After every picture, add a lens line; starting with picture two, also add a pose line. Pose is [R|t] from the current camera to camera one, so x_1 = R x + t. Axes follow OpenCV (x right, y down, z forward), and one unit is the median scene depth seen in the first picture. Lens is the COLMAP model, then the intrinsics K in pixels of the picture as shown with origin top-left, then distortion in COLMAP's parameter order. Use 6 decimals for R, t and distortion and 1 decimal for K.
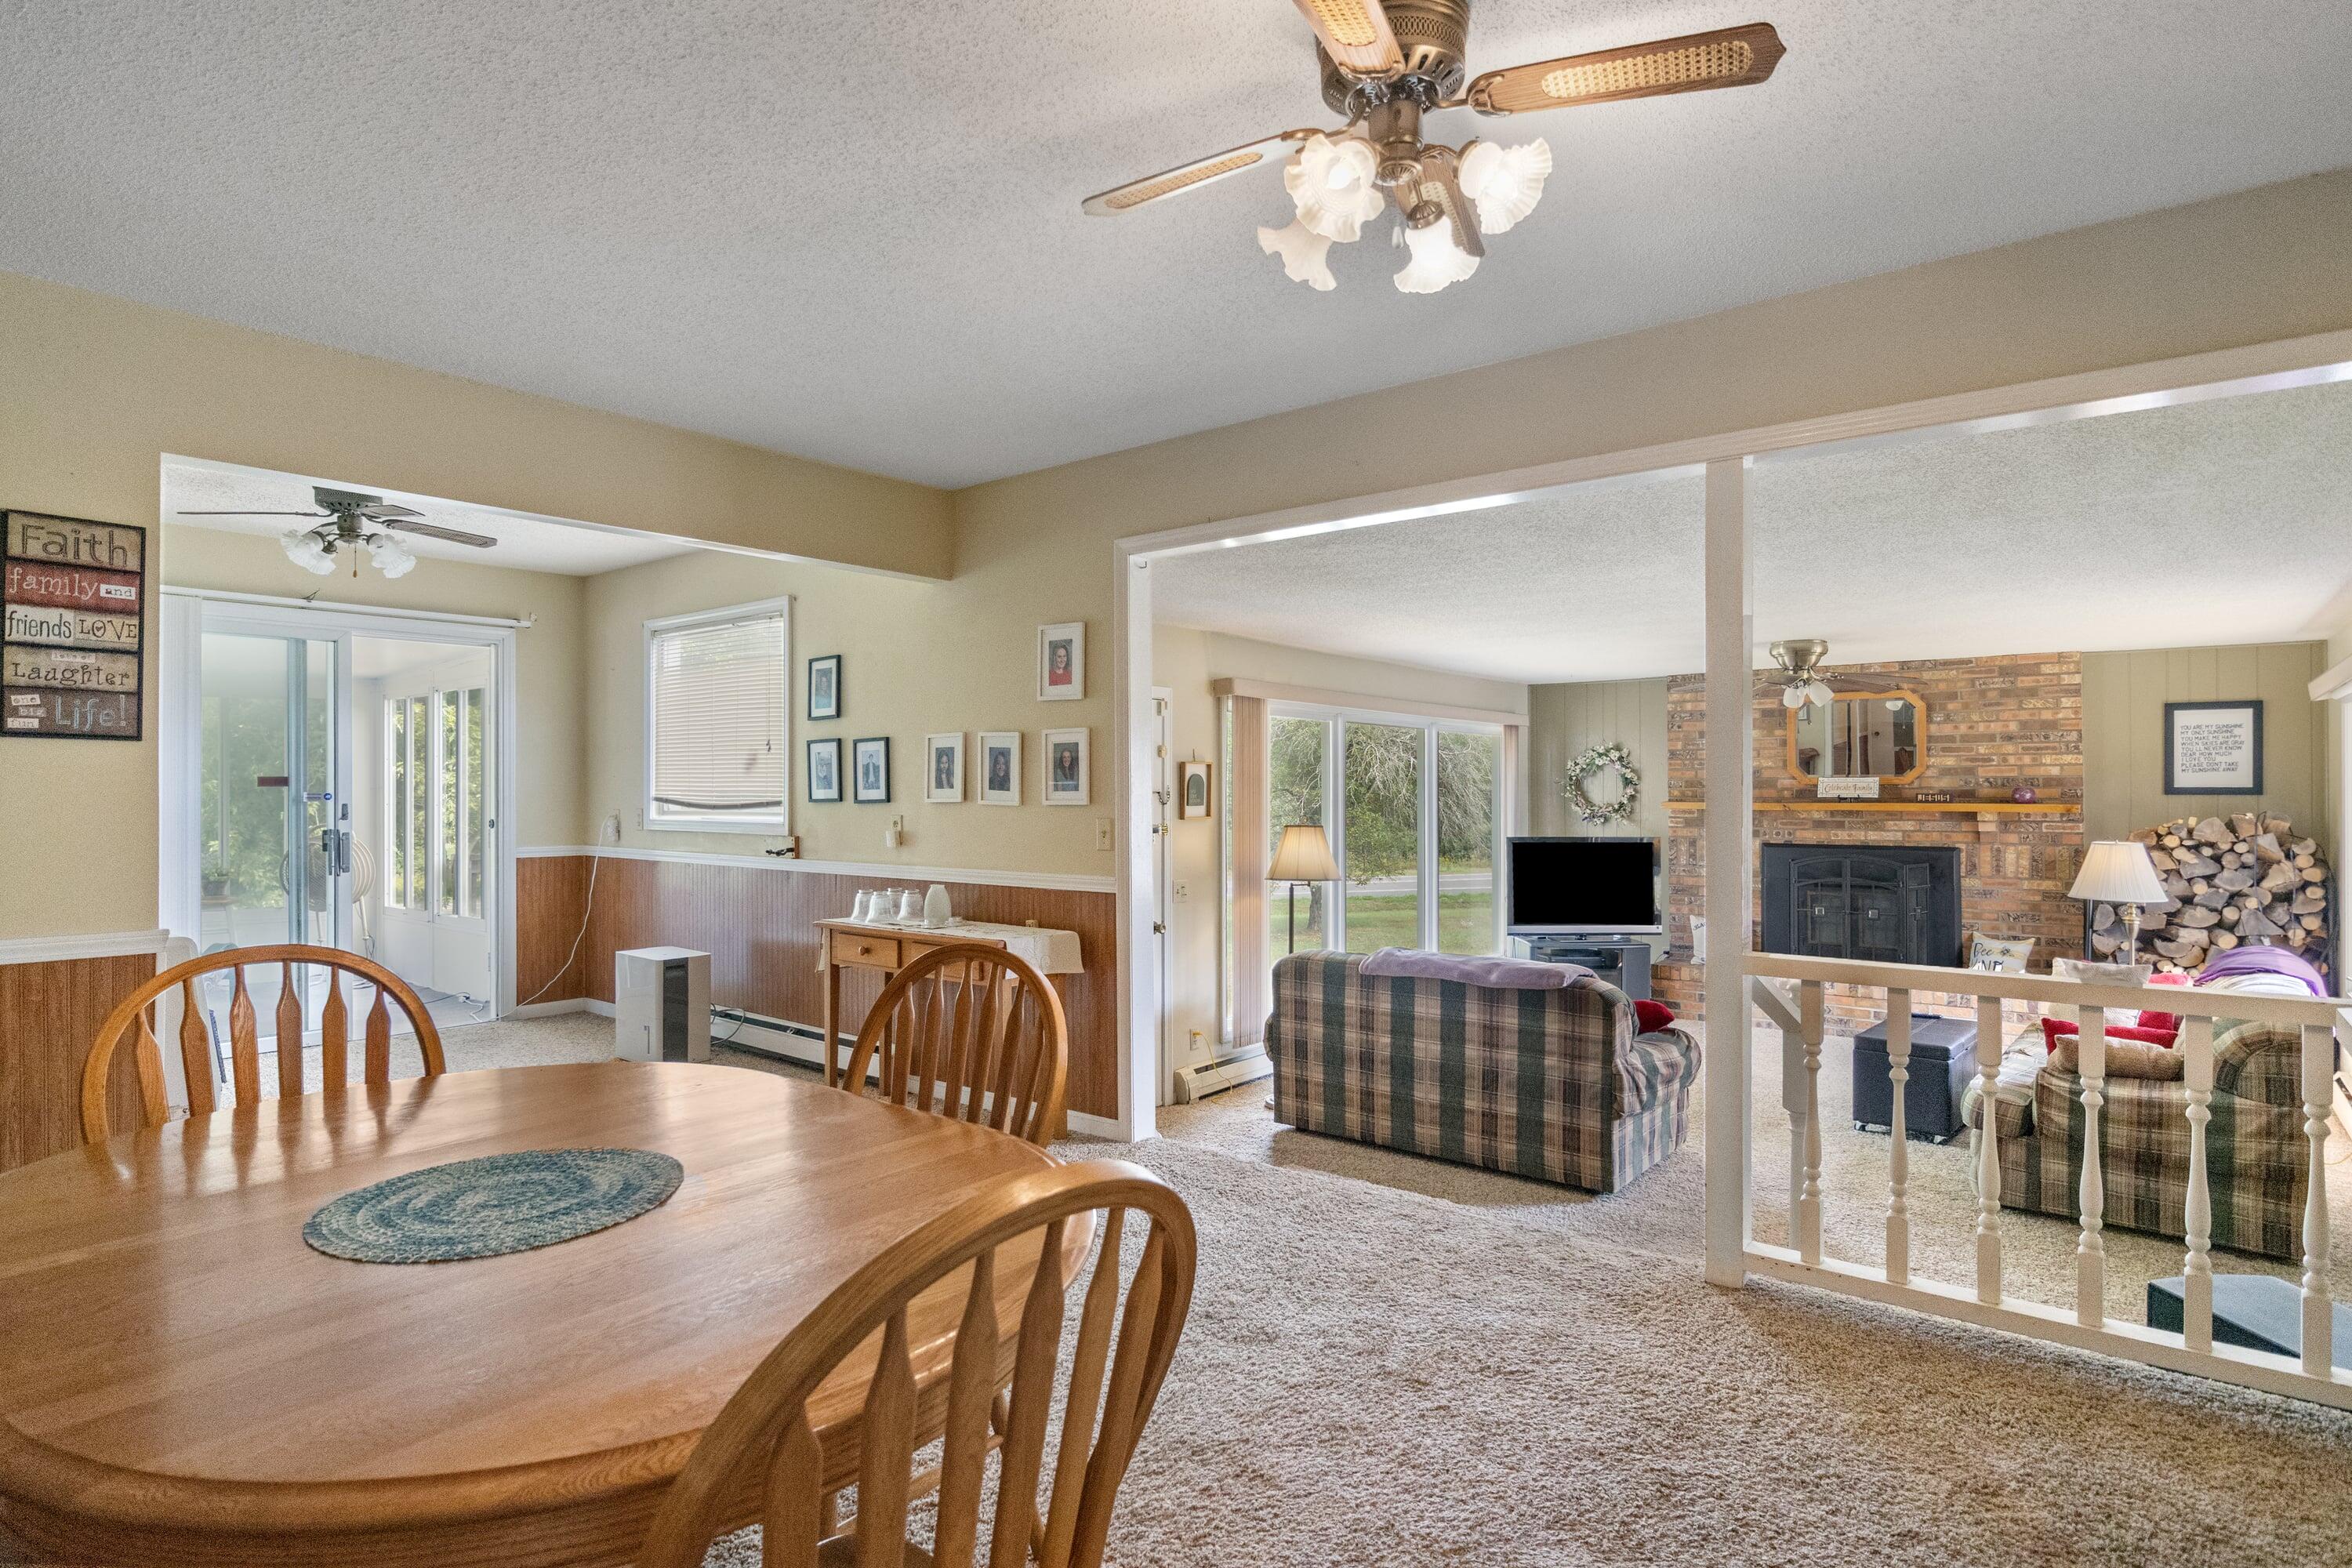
lens RADIAL K [[1195.9, 0, 1190.4], [0, 1195.9, 783.6], [0, 0, 1]] dist [-0.001049, 0.000353]
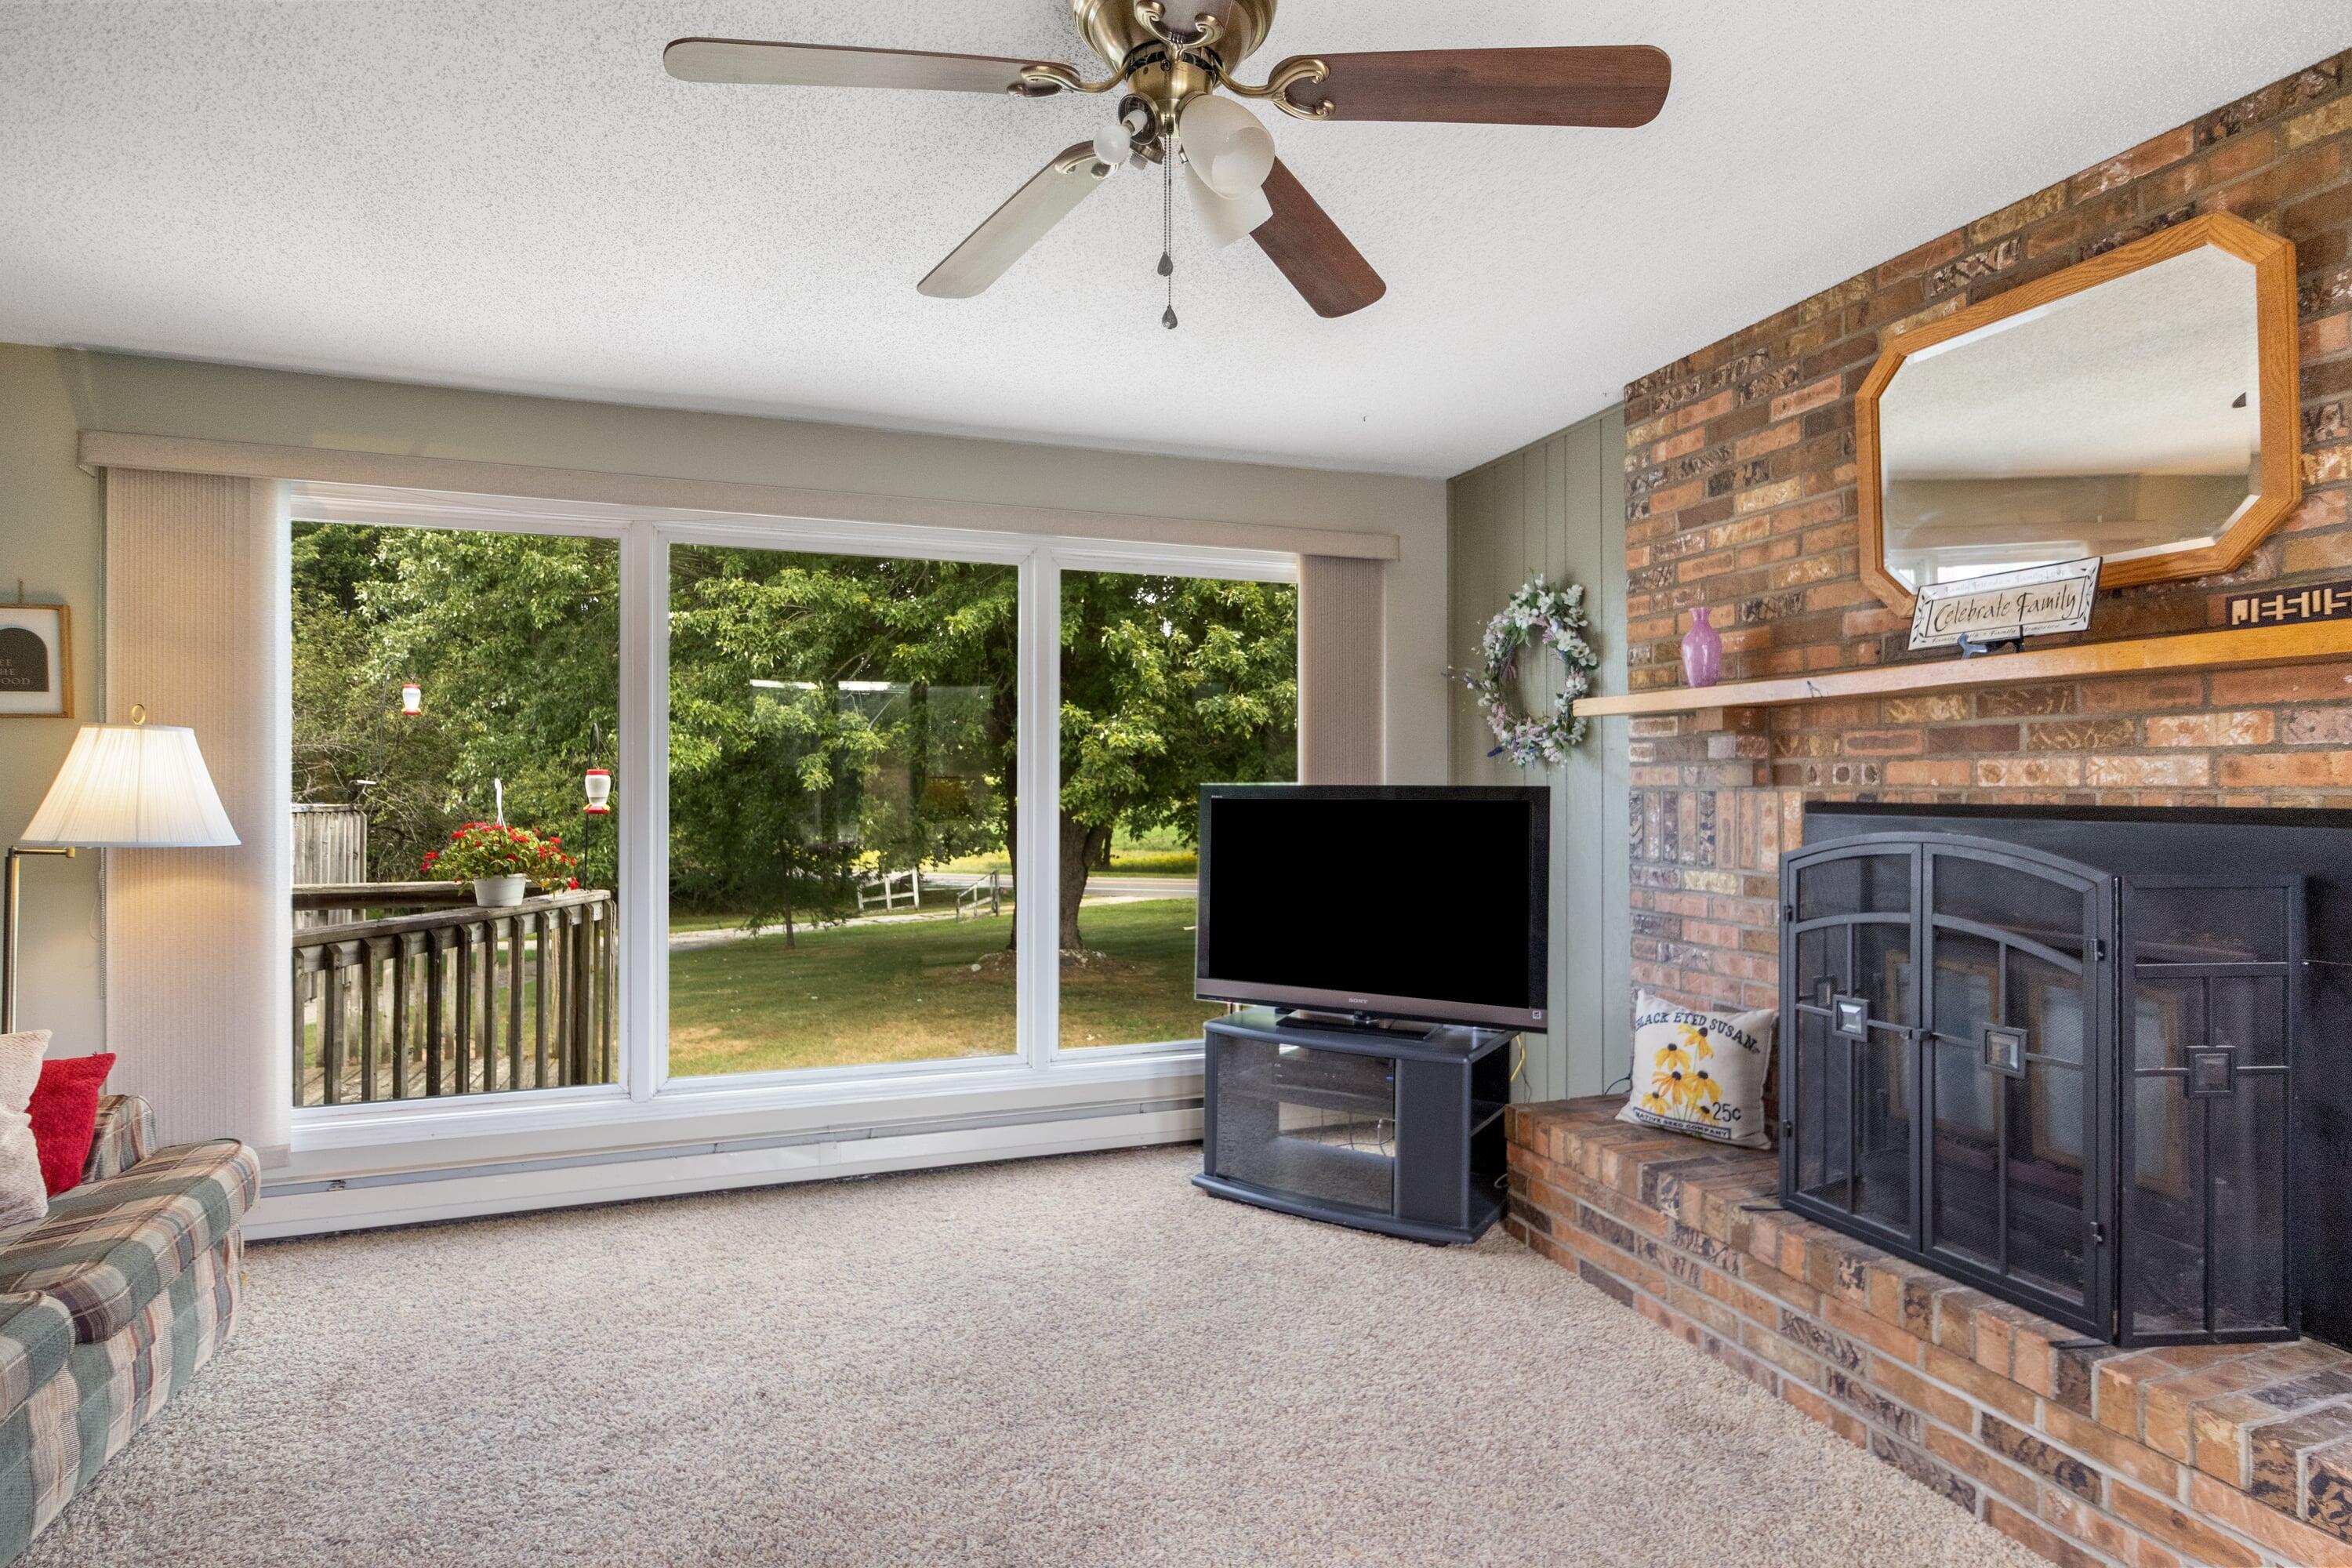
lens RADIAL K [[1195.9, 0, 1175.2], [0, 1195.9, 783.6], [0, 0, 1]] dist [-0.001049, 0.000353]
pose [[0.853447, 0.003717, -0.521167, 0.486752], [-0.003490, 0.999993, 0.001417, 0.043138], [0.521168, 0.000609, 0.853454, 0.589656]]
